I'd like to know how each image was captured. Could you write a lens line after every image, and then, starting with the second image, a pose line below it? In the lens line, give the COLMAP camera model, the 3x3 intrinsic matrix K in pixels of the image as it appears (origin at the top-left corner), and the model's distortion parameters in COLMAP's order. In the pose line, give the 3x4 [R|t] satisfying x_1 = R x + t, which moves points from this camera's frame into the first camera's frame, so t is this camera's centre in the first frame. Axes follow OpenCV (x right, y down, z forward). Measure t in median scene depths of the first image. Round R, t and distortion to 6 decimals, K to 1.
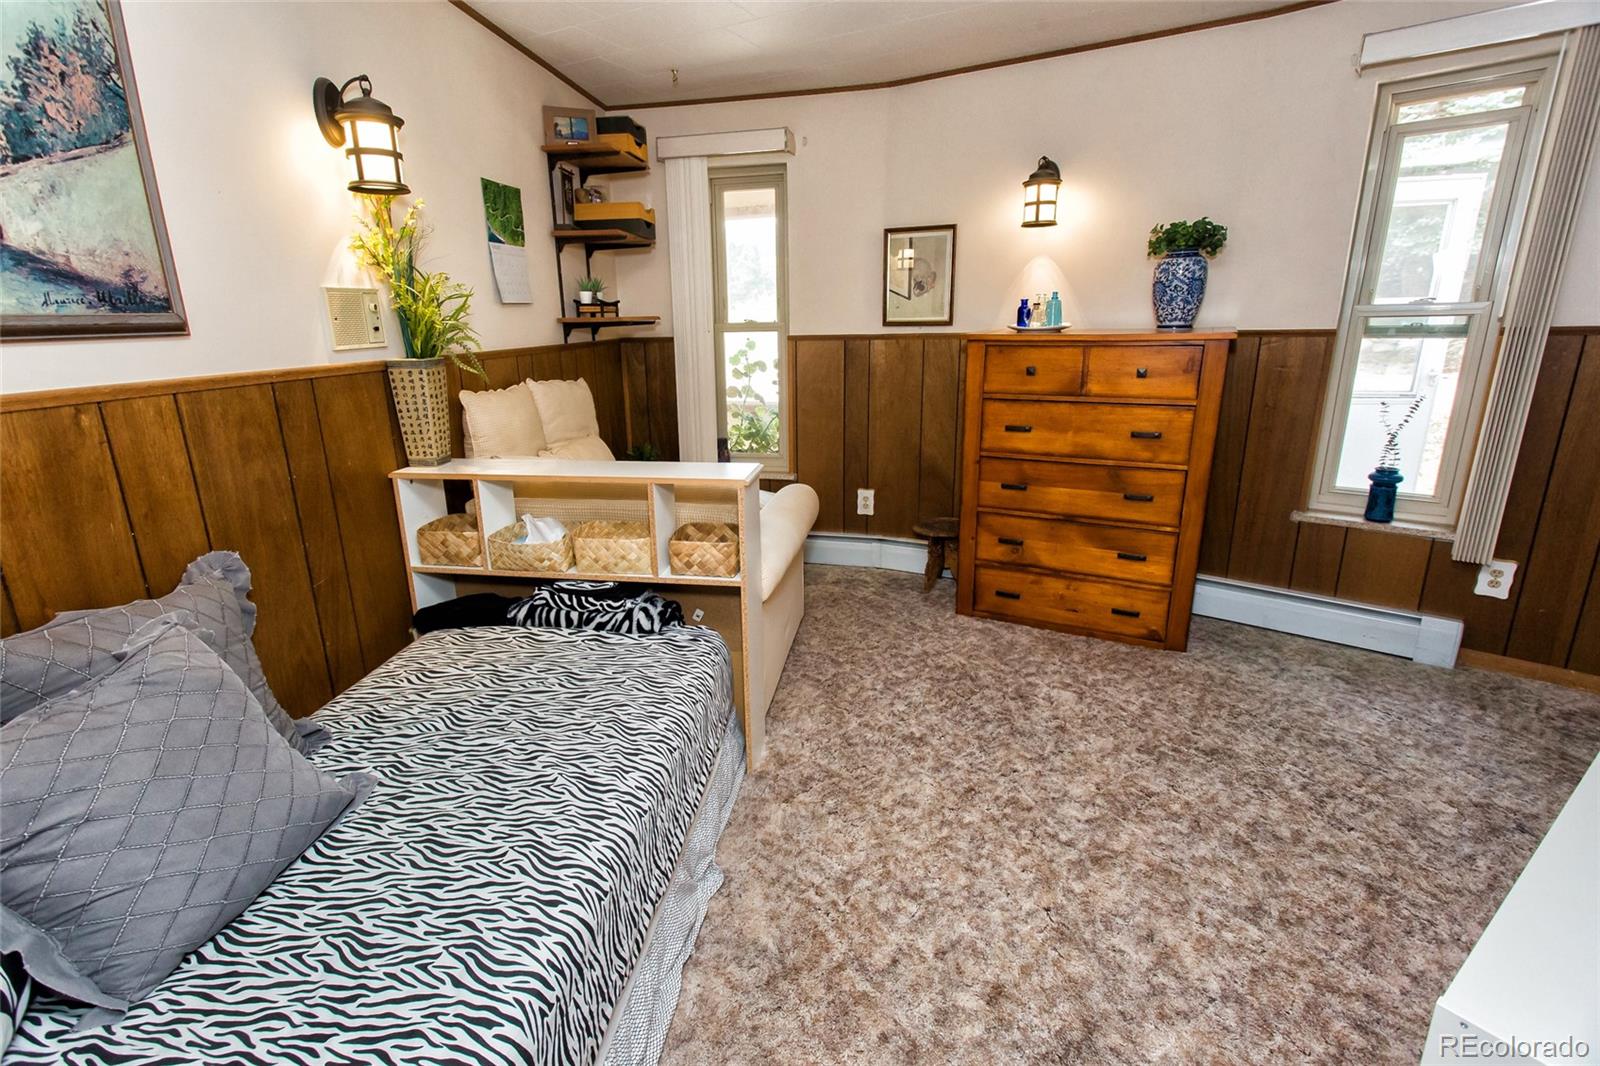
lens RADIAL K [[748.1, 0, 774.5], [0, 748.1, 526.2], [0, 0, 1]] dist [-0.002149, 0.003728]
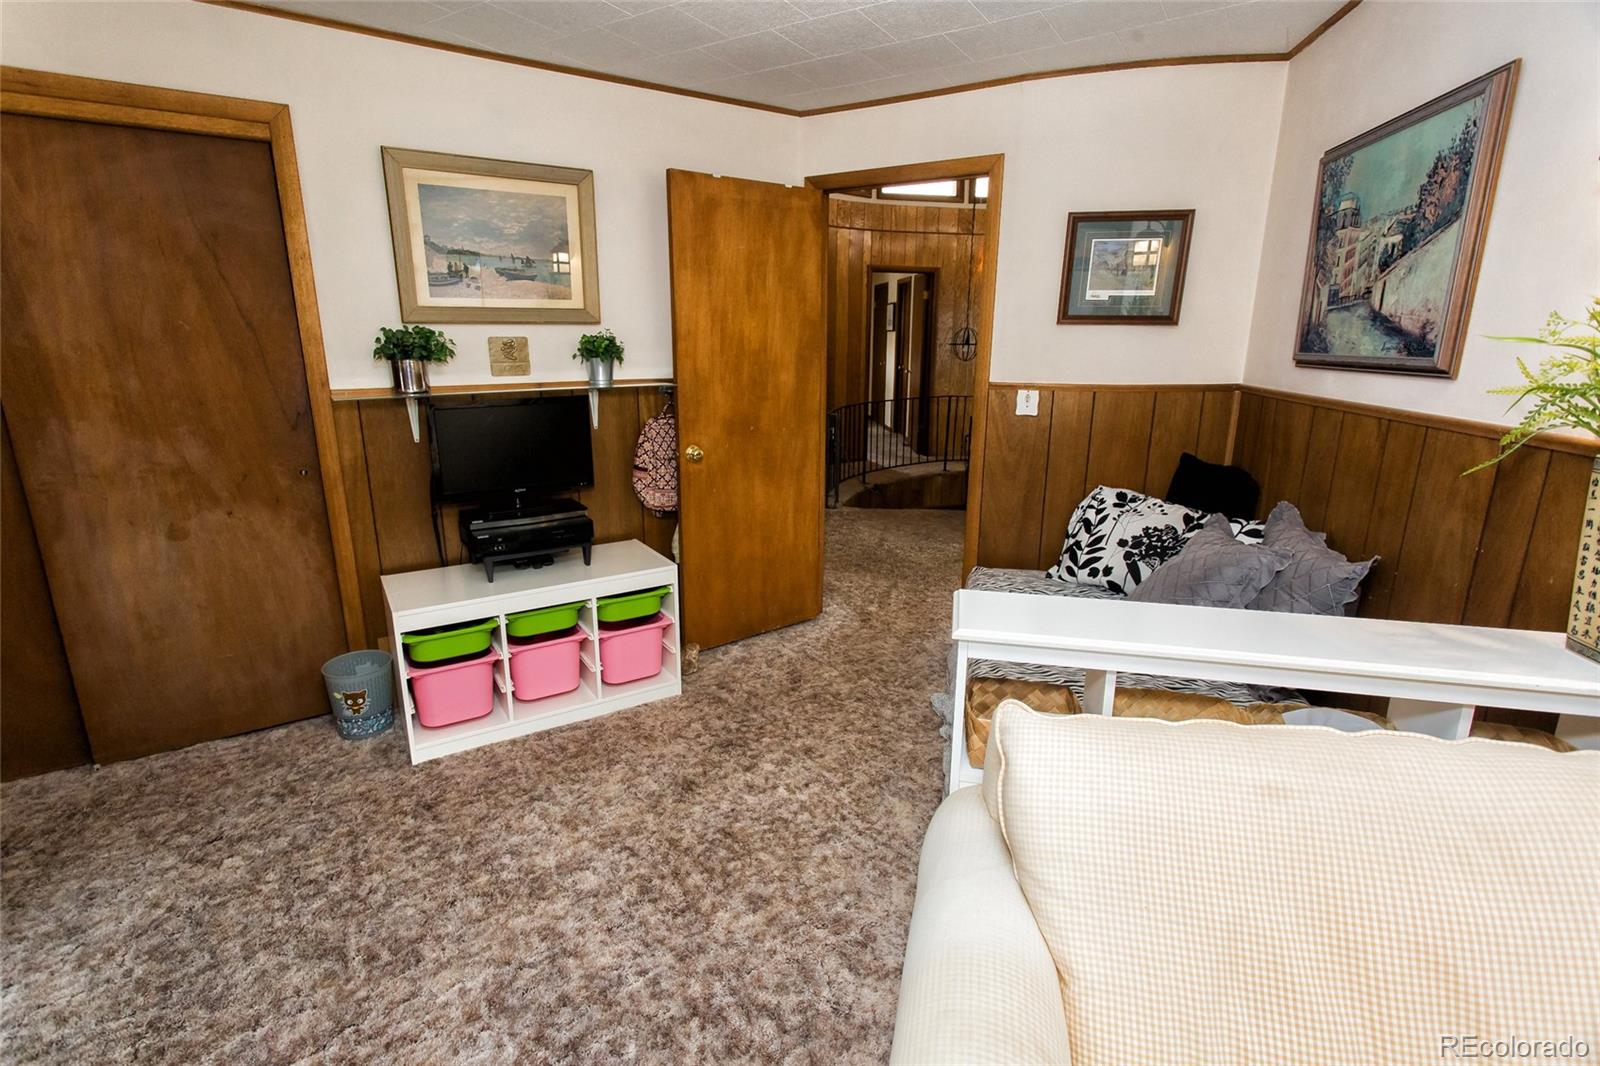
lens RADIAL K [[748.1, 0, 774.5], [0, 748.1, 526.2], [0, 0, 1]] dist [-0.002149, 0.003728]
pose [[-0.997435, 0.003464, 0.071490, 0.114934], [0.038635, 0.866863, 0.497047, -0.632282], [-0.060250, 0.498534, -0.864774, 2.056412]]
